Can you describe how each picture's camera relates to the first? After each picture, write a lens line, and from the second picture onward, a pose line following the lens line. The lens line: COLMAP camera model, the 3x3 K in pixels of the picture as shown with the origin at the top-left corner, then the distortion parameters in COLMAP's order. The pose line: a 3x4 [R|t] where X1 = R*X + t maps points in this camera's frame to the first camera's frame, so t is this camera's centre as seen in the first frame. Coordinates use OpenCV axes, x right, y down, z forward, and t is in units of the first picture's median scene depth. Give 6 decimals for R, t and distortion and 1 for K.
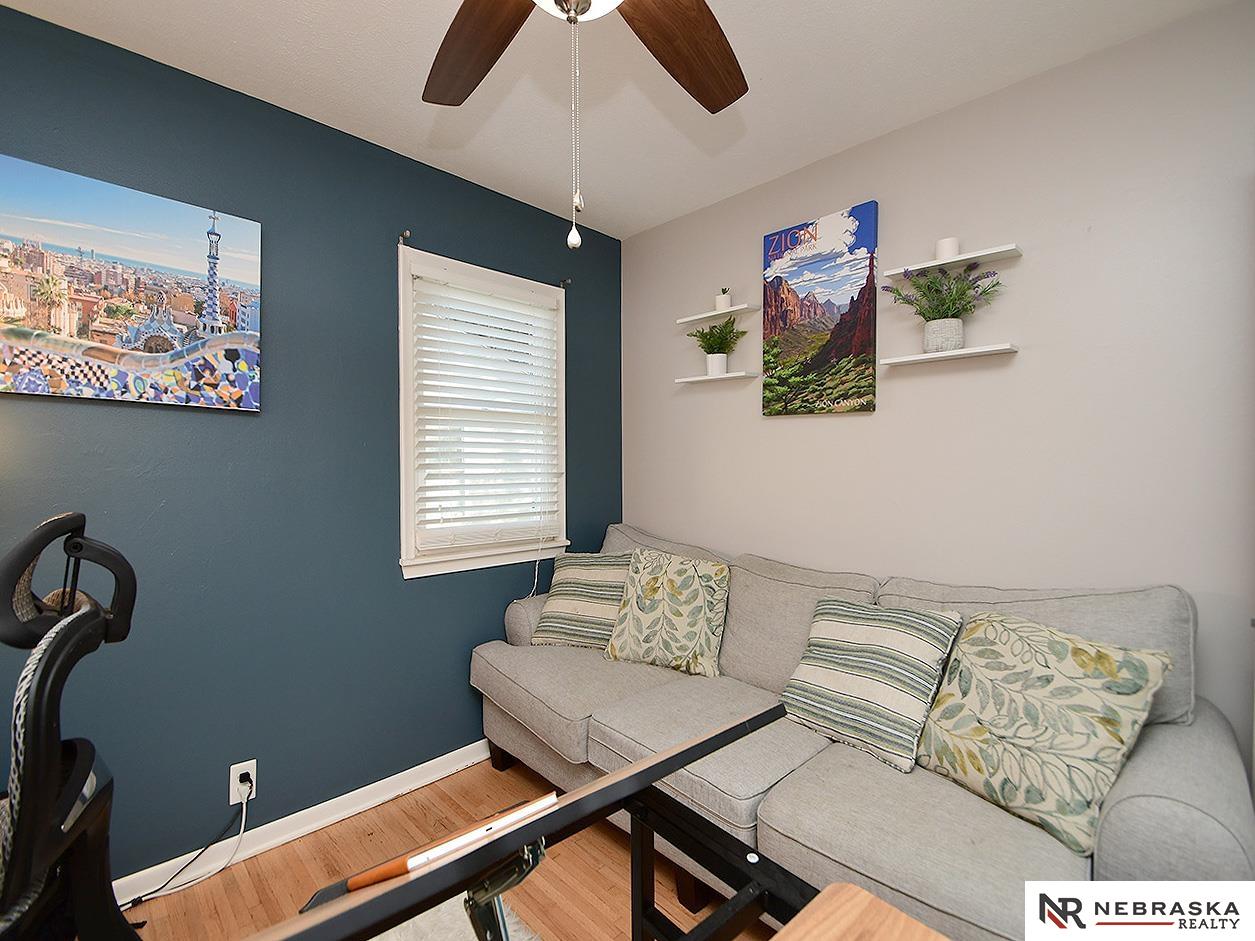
lens RADIAL K [[549.8, 0, 627.4], [0, 549.8, 471.7], [0, 0, 1]] dist [-0.016059, -0.001720]
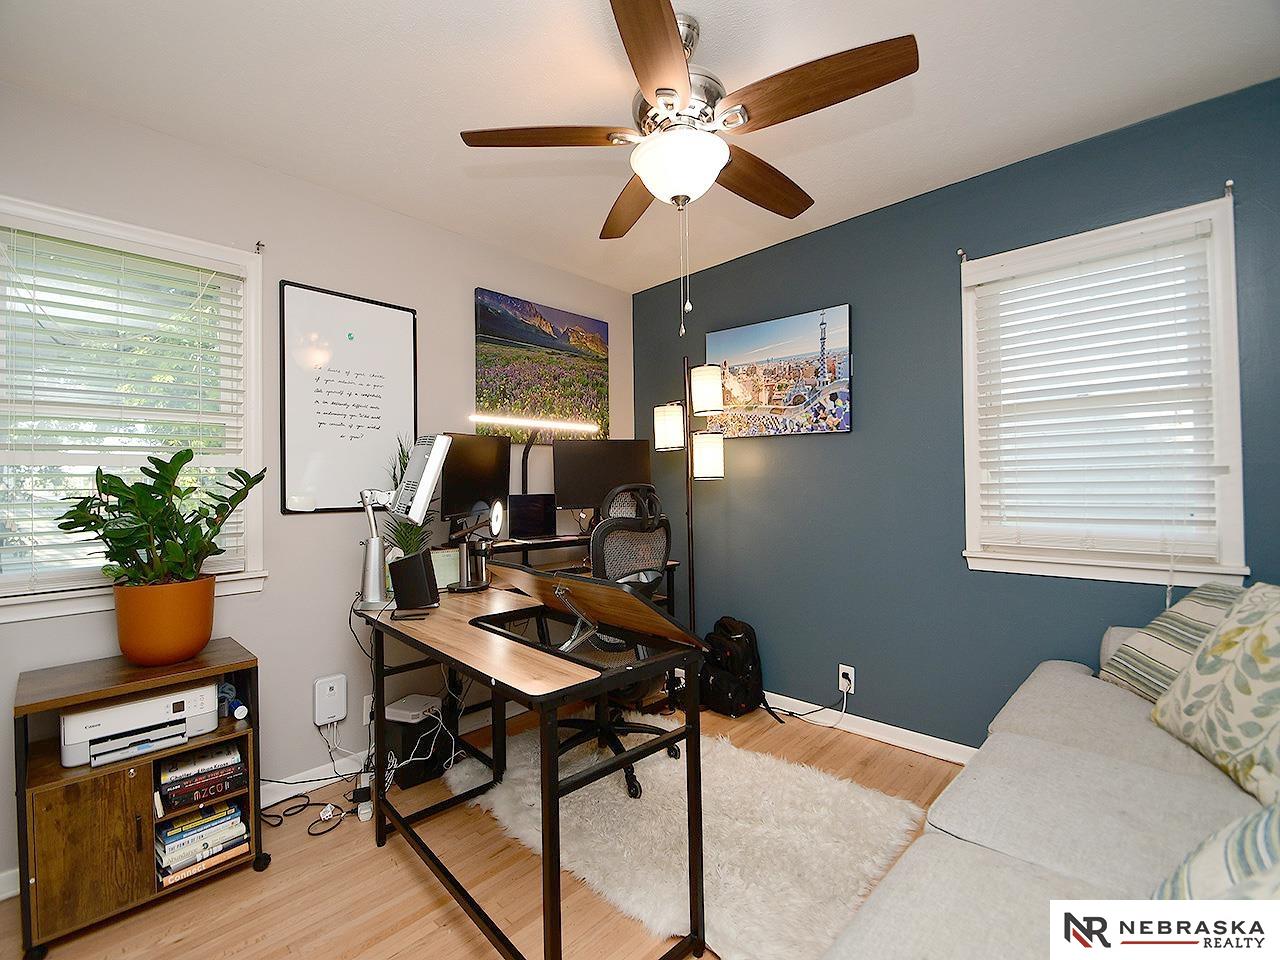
lens RADIAL K [[560.8, 0, 640.0], [0, 560.8, 482.1], [0, 0, 1]] dist [-0.016059, -0.001720]
pose [[0.046686, -0.006140, -0.998891, 0.849979], [0.003900, 0.999975, -0.005964, 0.036139], [0.998902, -0.003618, 0.046709, 0.377454]]
